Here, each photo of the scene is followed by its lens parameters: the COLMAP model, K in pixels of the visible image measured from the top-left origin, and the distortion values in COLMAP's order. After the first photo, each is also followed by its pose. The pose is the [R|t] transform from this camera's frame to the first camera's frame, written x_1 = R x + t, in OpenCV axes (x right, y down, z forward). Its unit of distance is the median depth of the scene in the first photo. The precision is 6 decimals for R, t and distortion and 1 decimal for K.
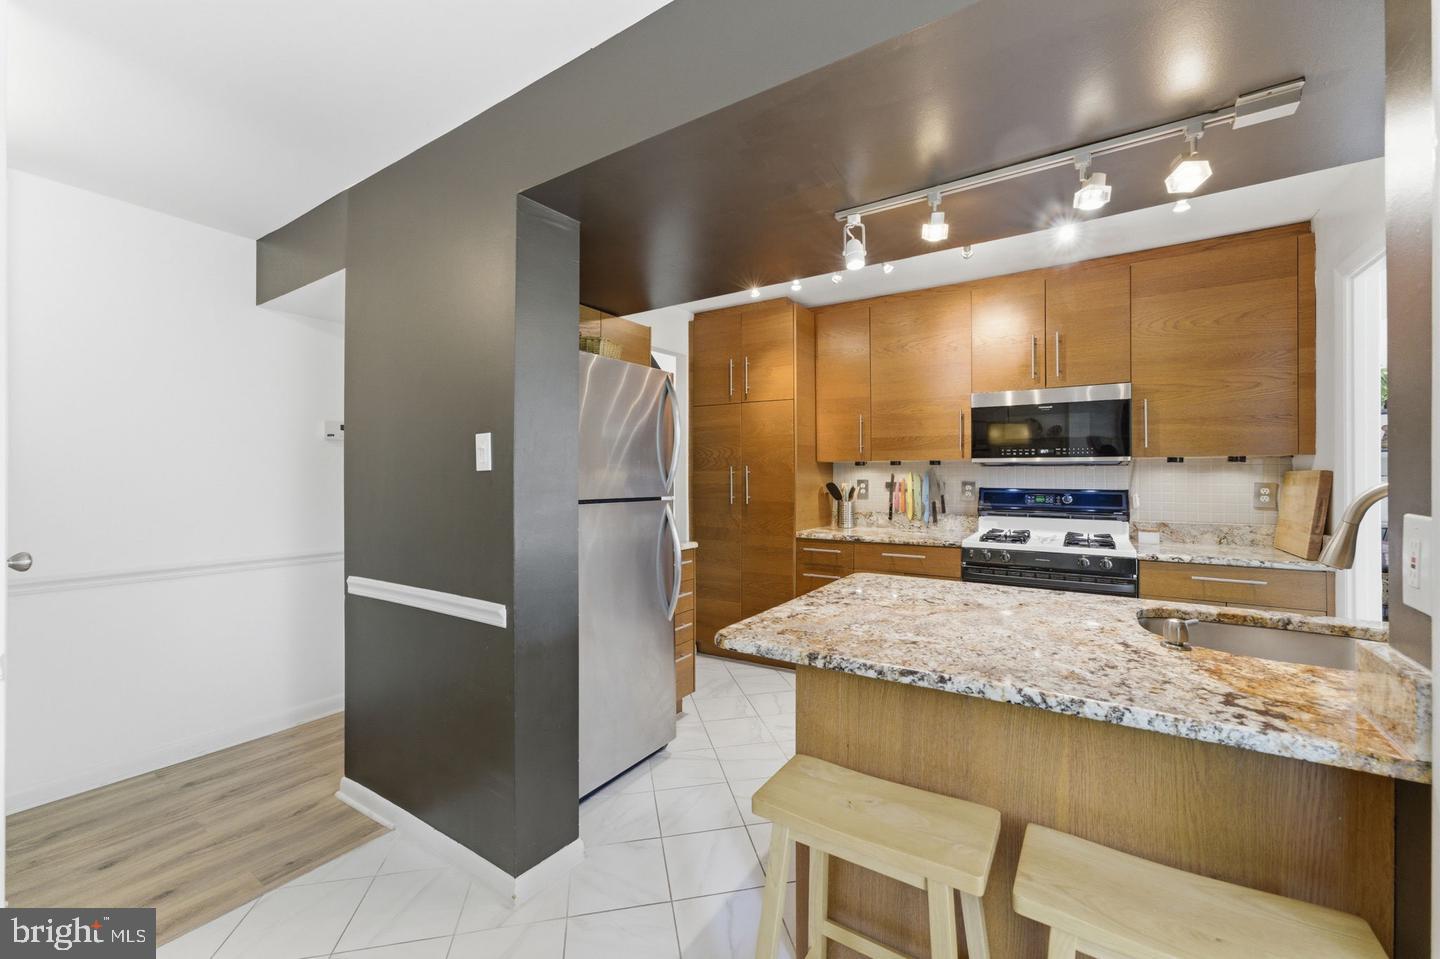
lens RADIAL K [[584.8, 0, 711.5], [0, 584.8, 475.7], [0, 0, 1]] dist [-0.000722, 0.000133]
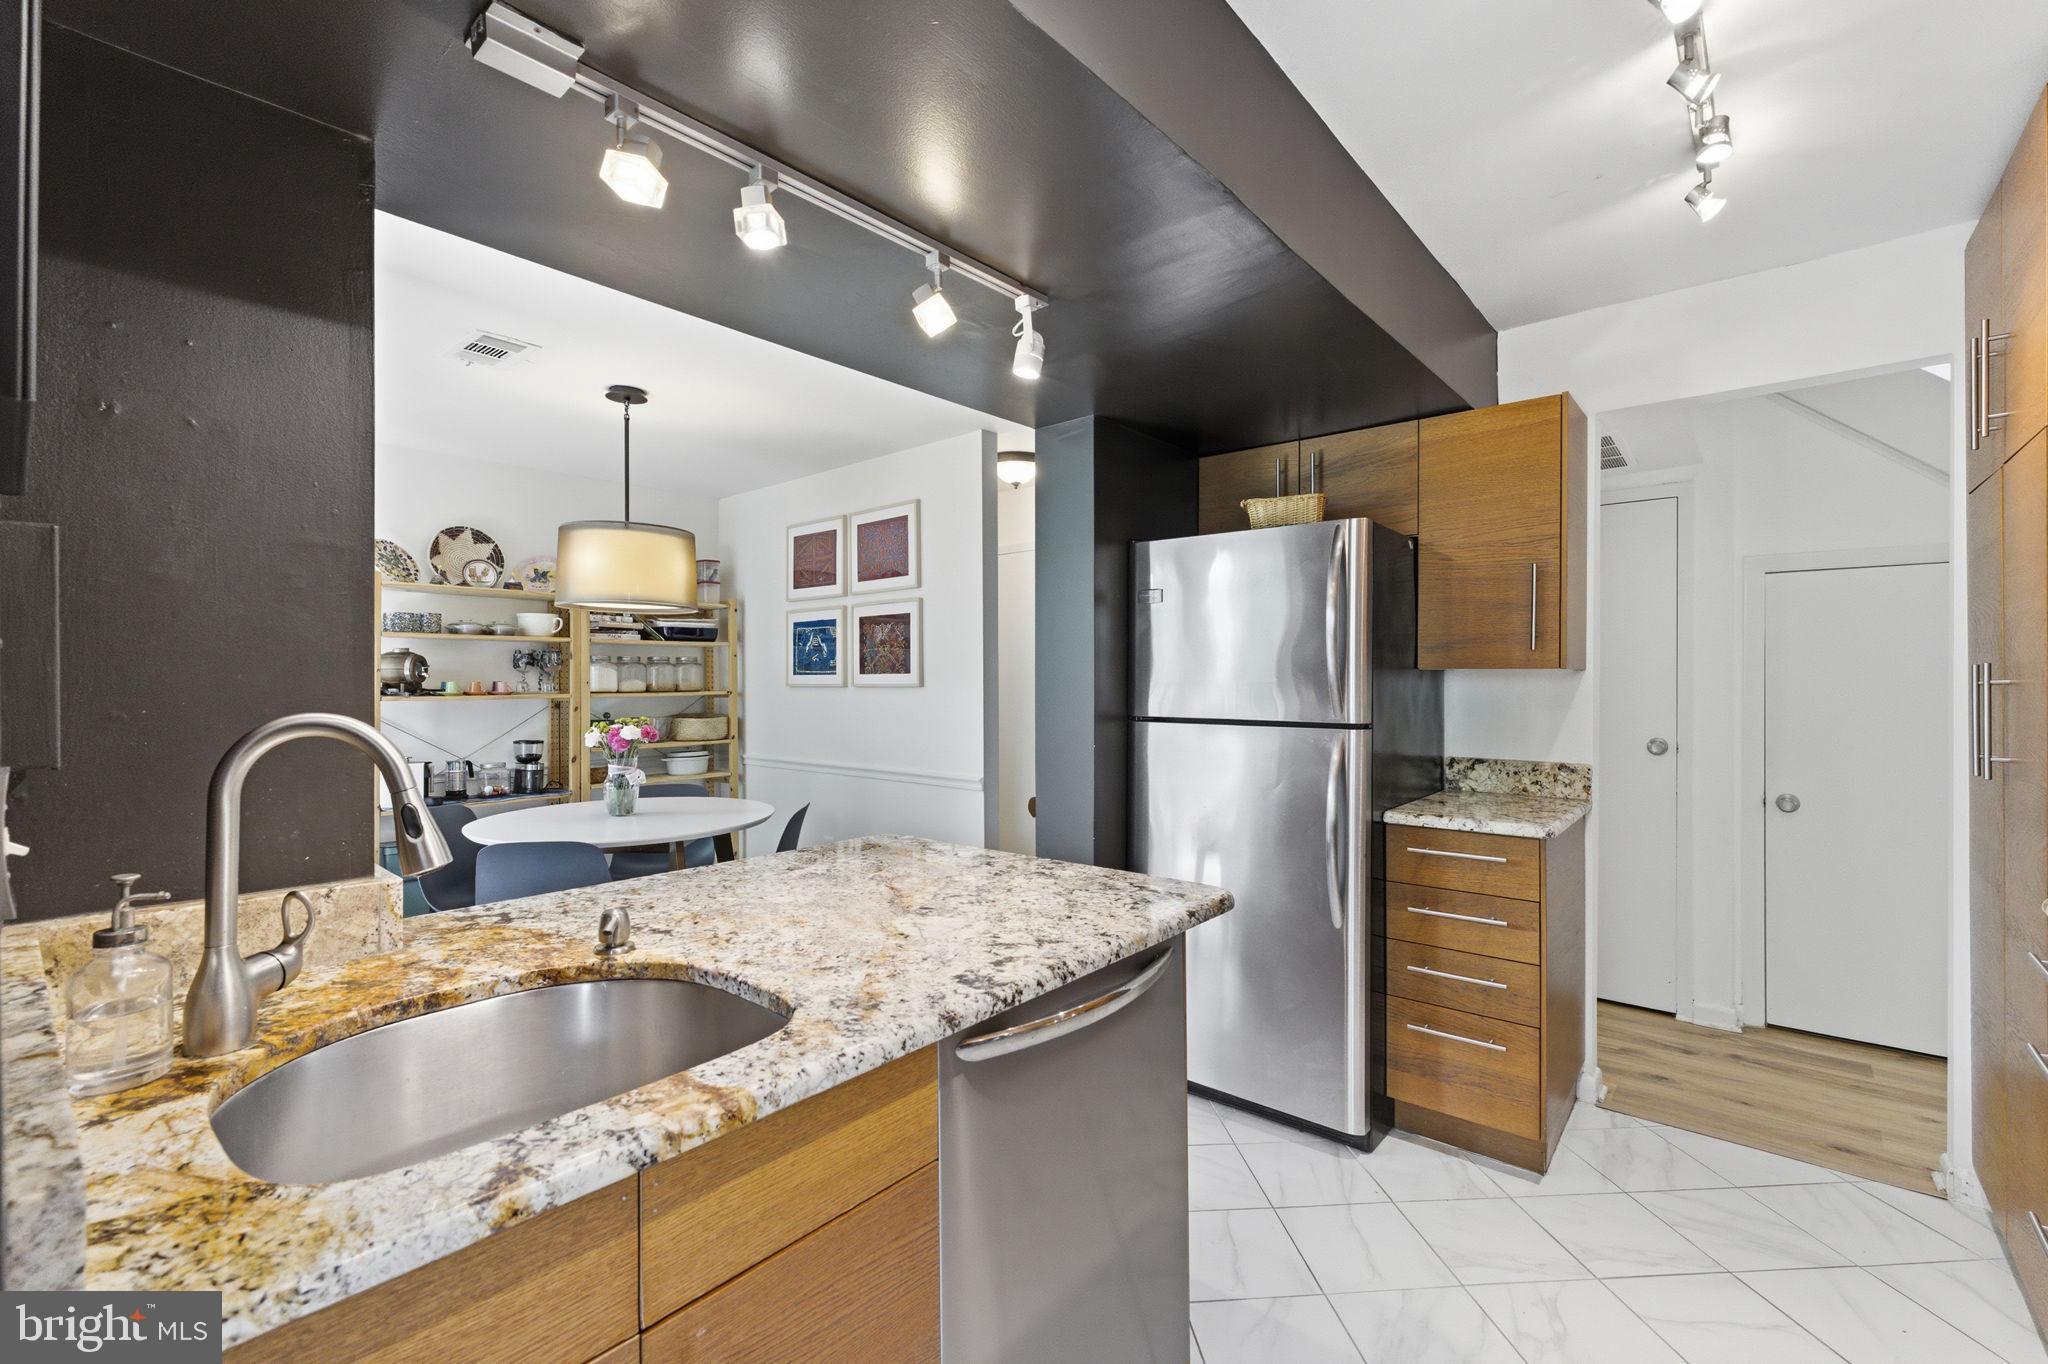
lens RADIAL K [[868.3, 0, 1021.4], [0, 868.3, 680.3], [0, 0, 1]] dist [0.004337, -0.001635]
pose [[-0.134191, 0.000115, -0.990955, 0.723773], [0.003855, 0.999992, -0.000406, -0.010187], [0.990948, -0.003874, -0.134190, 0.668094]]
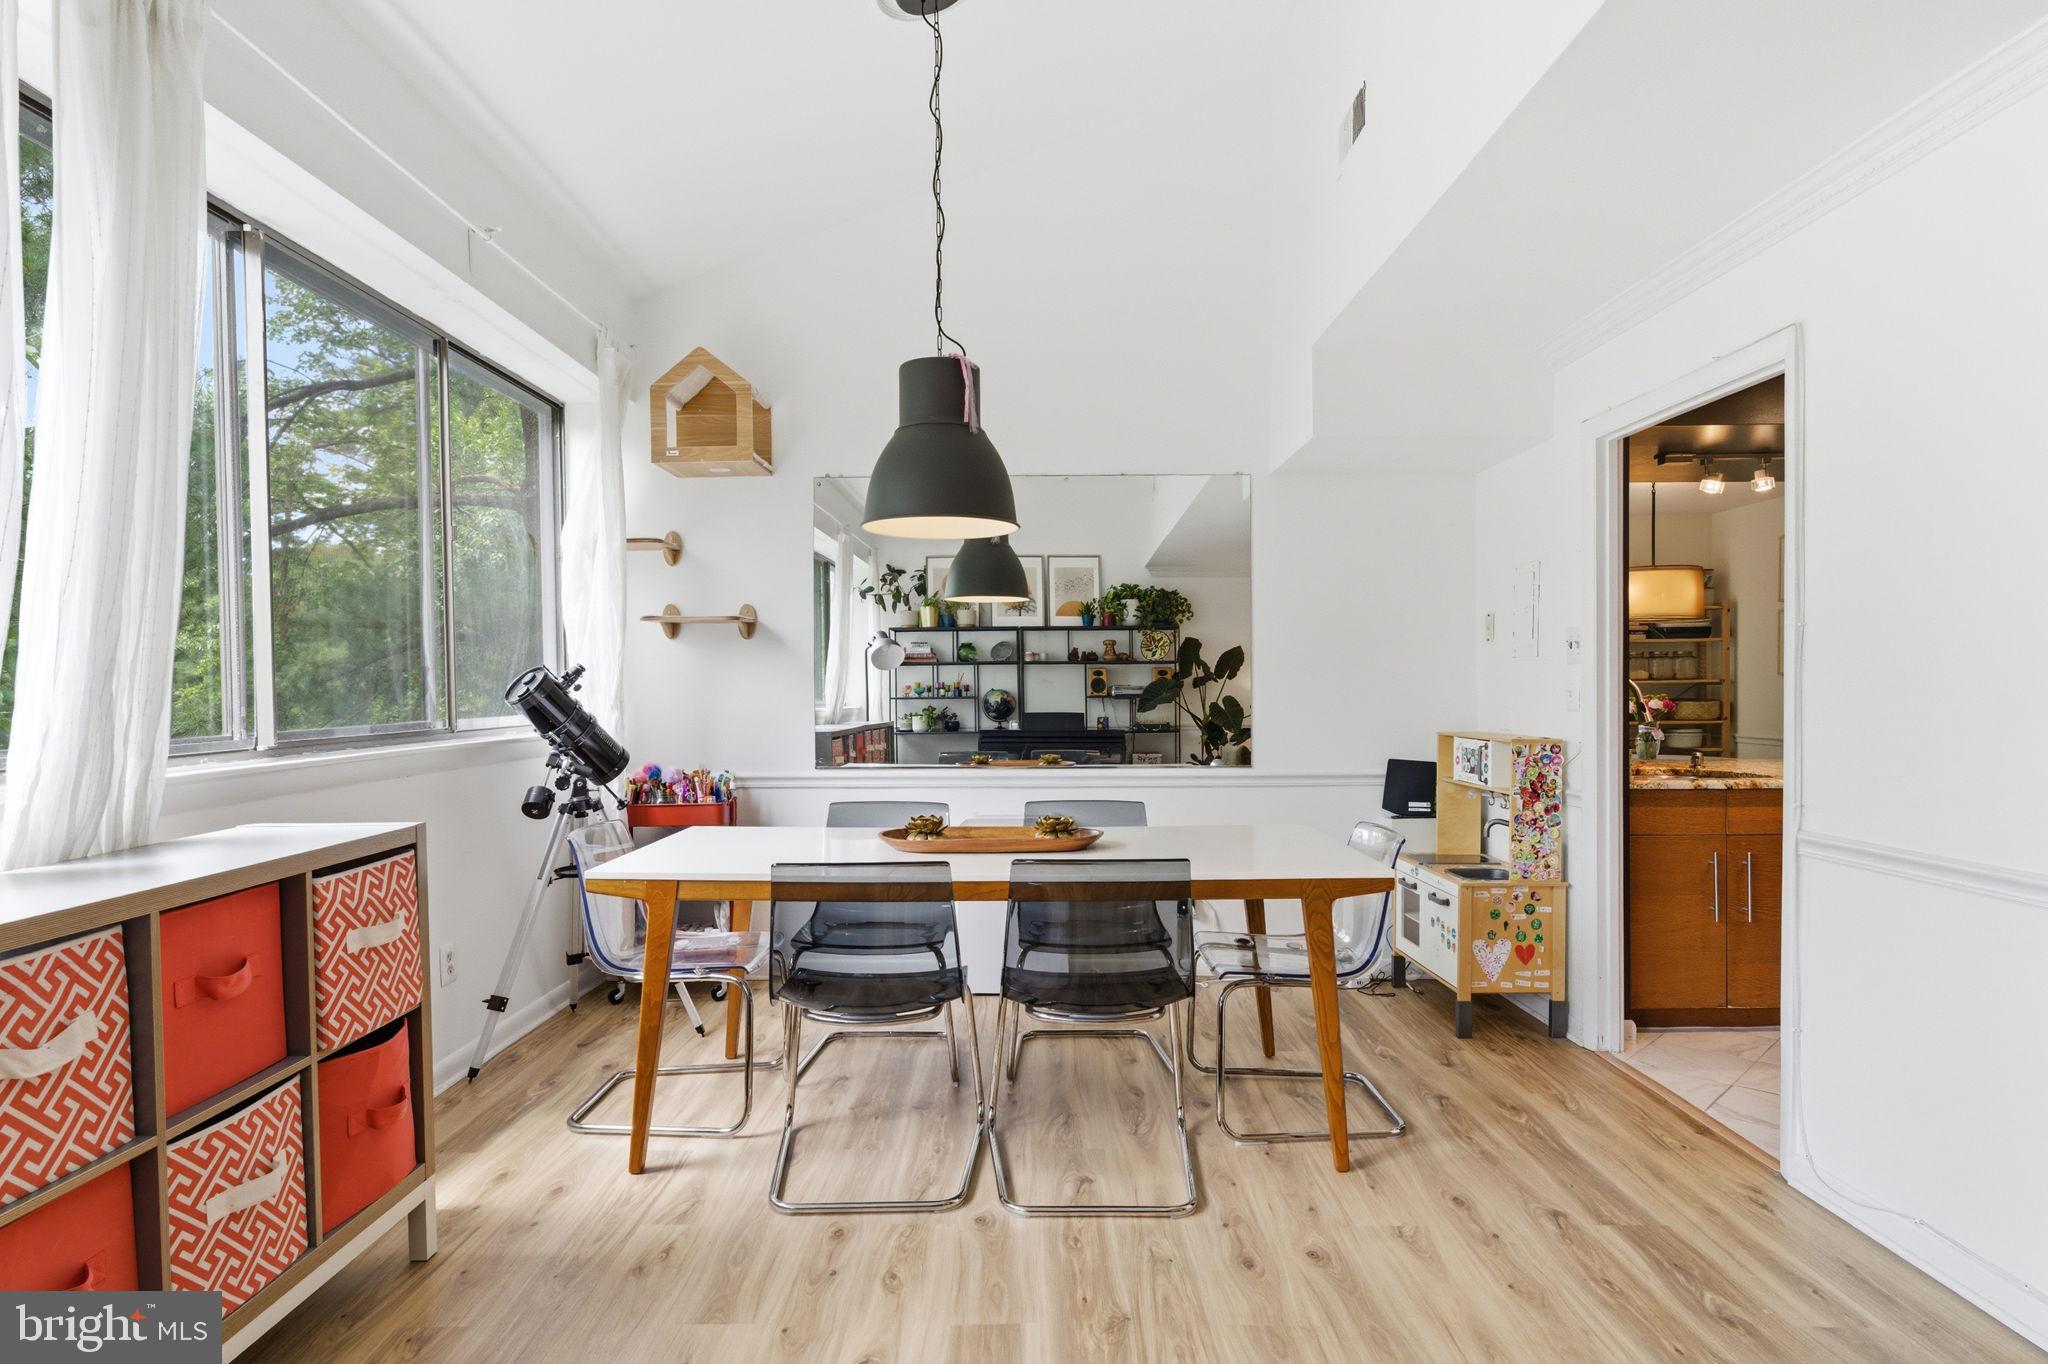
lens RADIAL K [[1127.1, 0, 1008.2], [0, 1127.1, 698.5], [0, 0, 1]] dist [-0.000827, 0.000611]
pose [[-0.843384, 0.013647, -0.537137, 1.931271], [0.007115, 0.999873, 0.014232, 0.004098], [0.537264, 0.008181, -0.843375, 1.194011]]
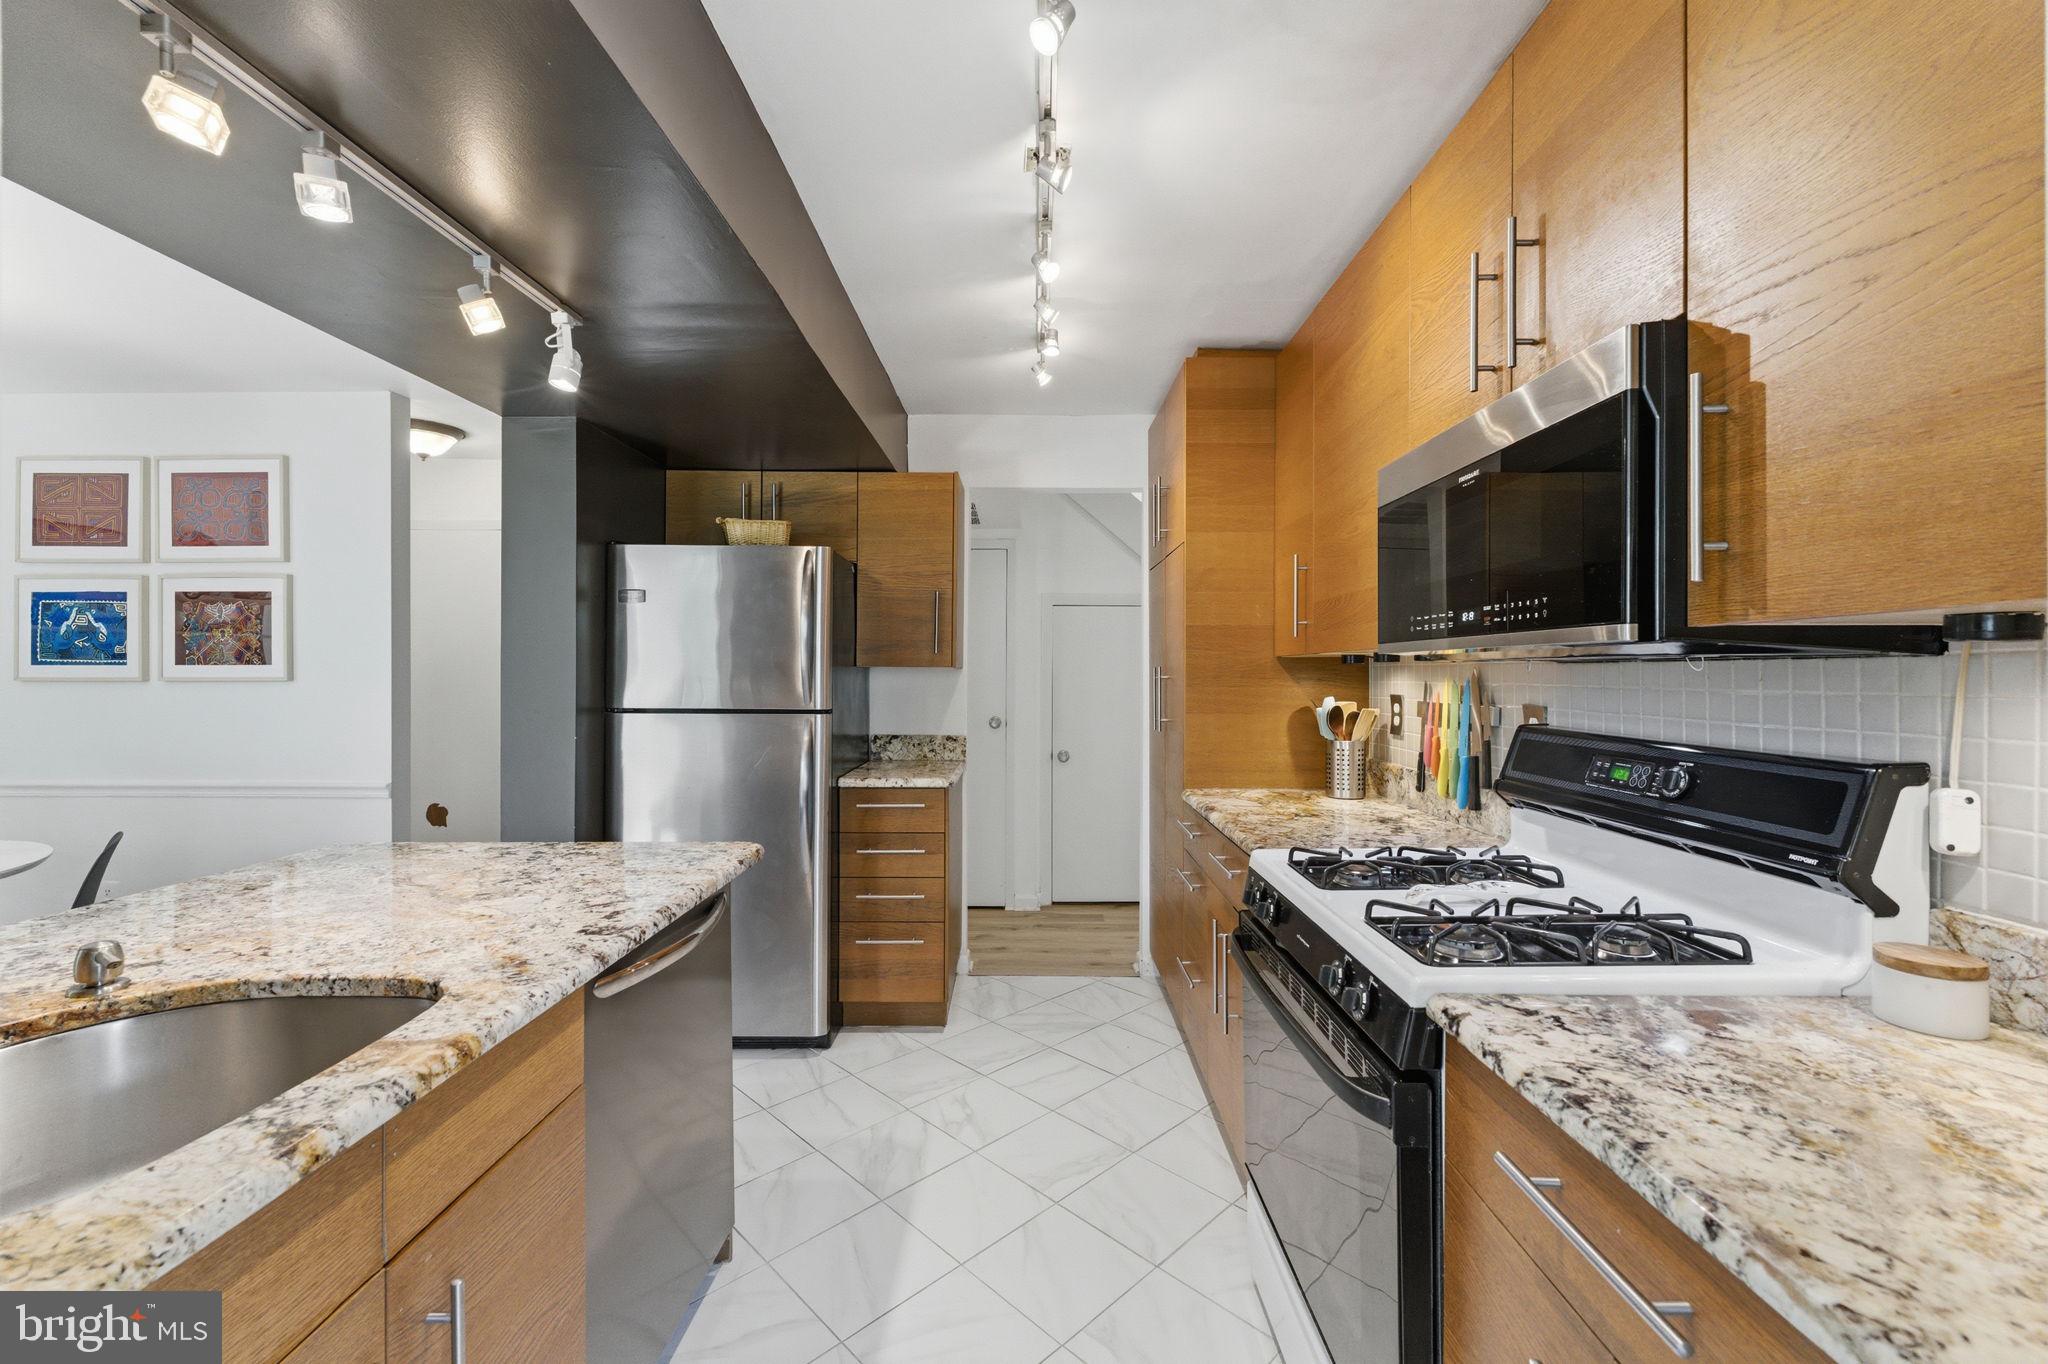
lens RADIAL K [[831.7, 0, 1002.7], [0, 831.7, 674.1], [0, 0, 1]] dist [-0.000722, 0.000133]
pose [[0.516601, -0.000023, -0.856226, 0.822708], [-0.000748, 1.000000, -0.000478, -0.010207], [0.856226, 0.000888, 0.516601, 0.548976]]
